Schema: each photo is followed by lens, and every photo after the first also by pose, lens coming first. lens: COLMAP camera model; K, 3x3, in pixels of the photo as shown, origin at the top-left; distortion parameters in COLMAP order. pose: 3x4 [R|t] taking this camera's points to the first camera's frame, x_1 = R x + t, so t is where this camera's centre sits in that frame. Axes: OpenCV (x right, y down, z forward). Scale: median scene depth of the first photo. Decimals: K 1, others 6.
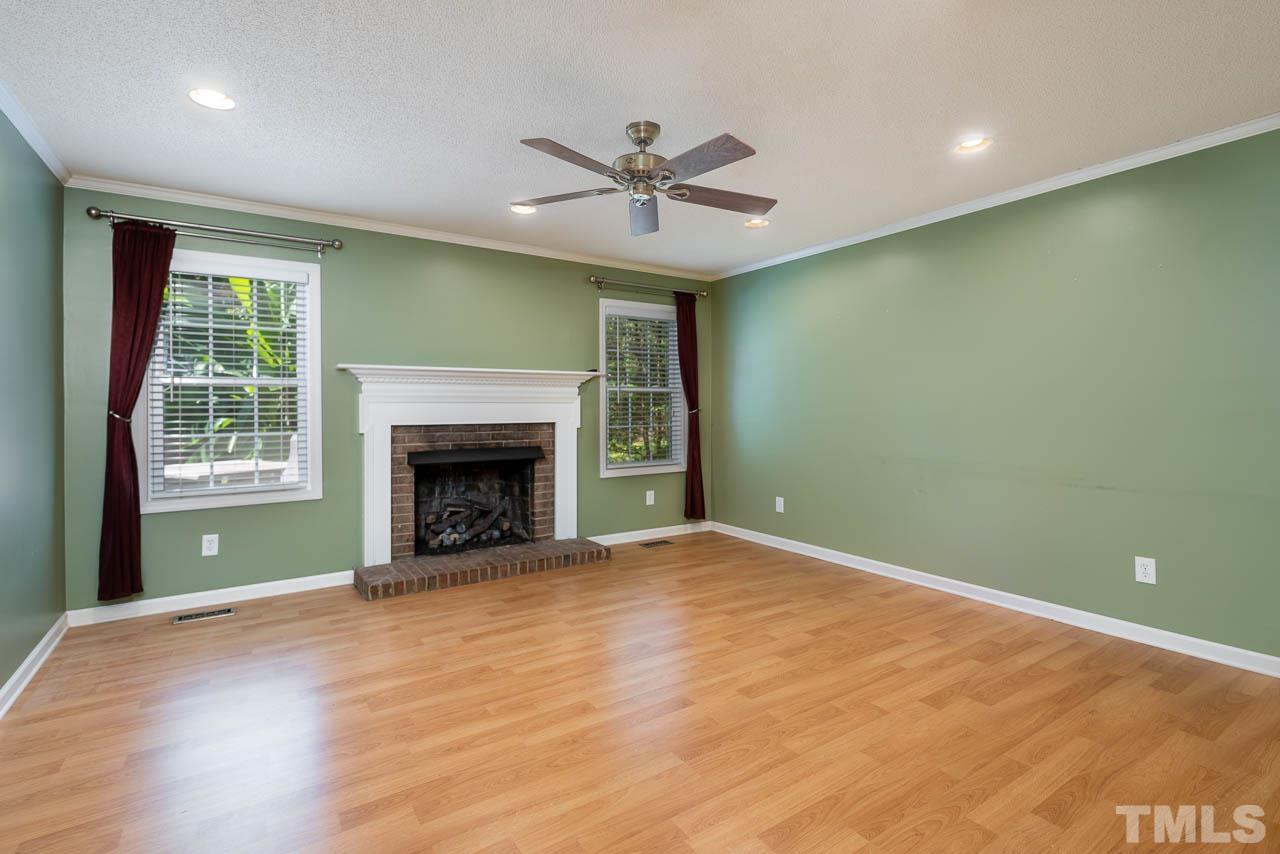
lens RADIAL K [[595.9, 0, 637.6], [0, 595.9, 414.3], [0, 0, 1]] dist [0.001337, 0.000394]
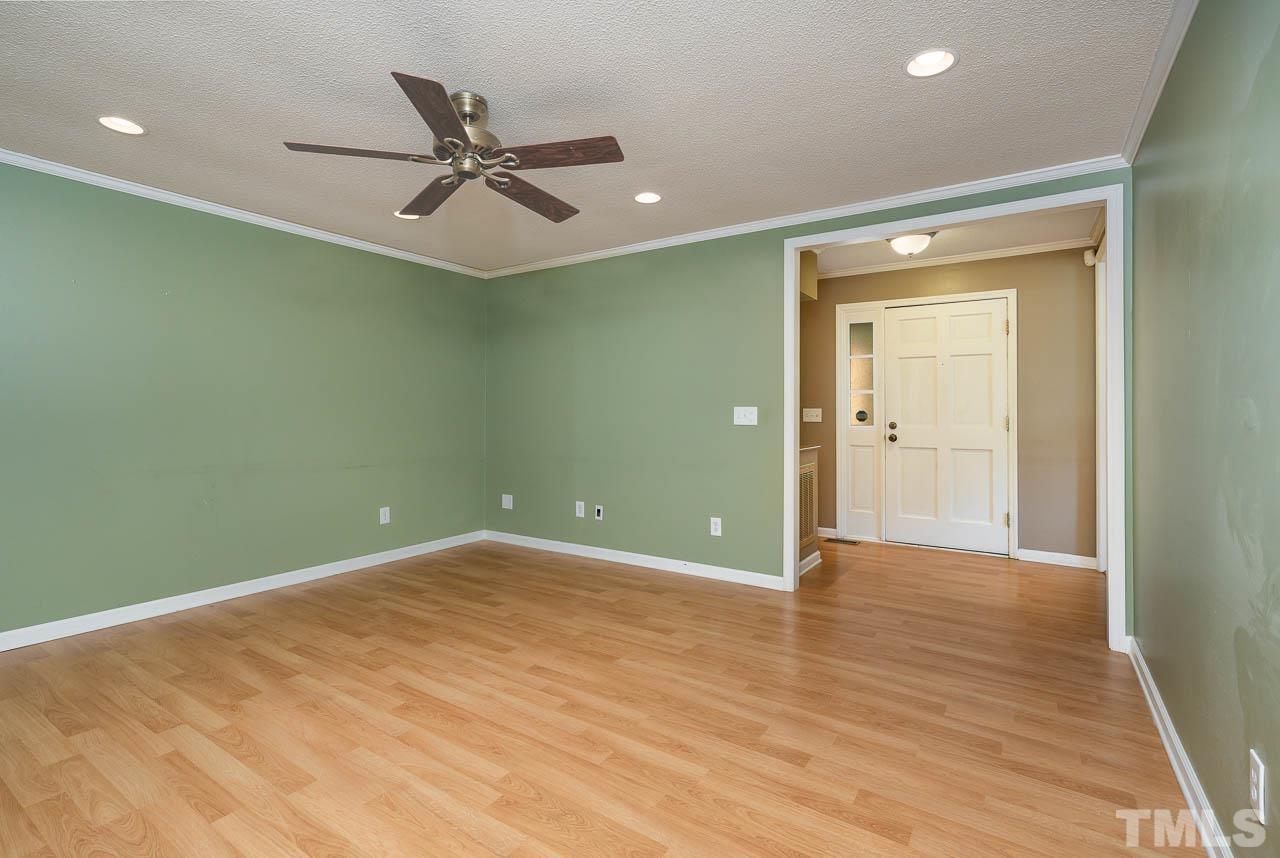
lens RADIAL K [[595.9, 0, 637.6], [0, 595.9, 416.3], [0, 0, 1]] dist [0.001337, 0.000394]
pose [[-0.392310, -0.002327, 0.919830, -0.937980], [0.008018, 0.999950, 0.005950, 0.002362], [-0.919798, 0.009709, -0.392271, 1.147880]]
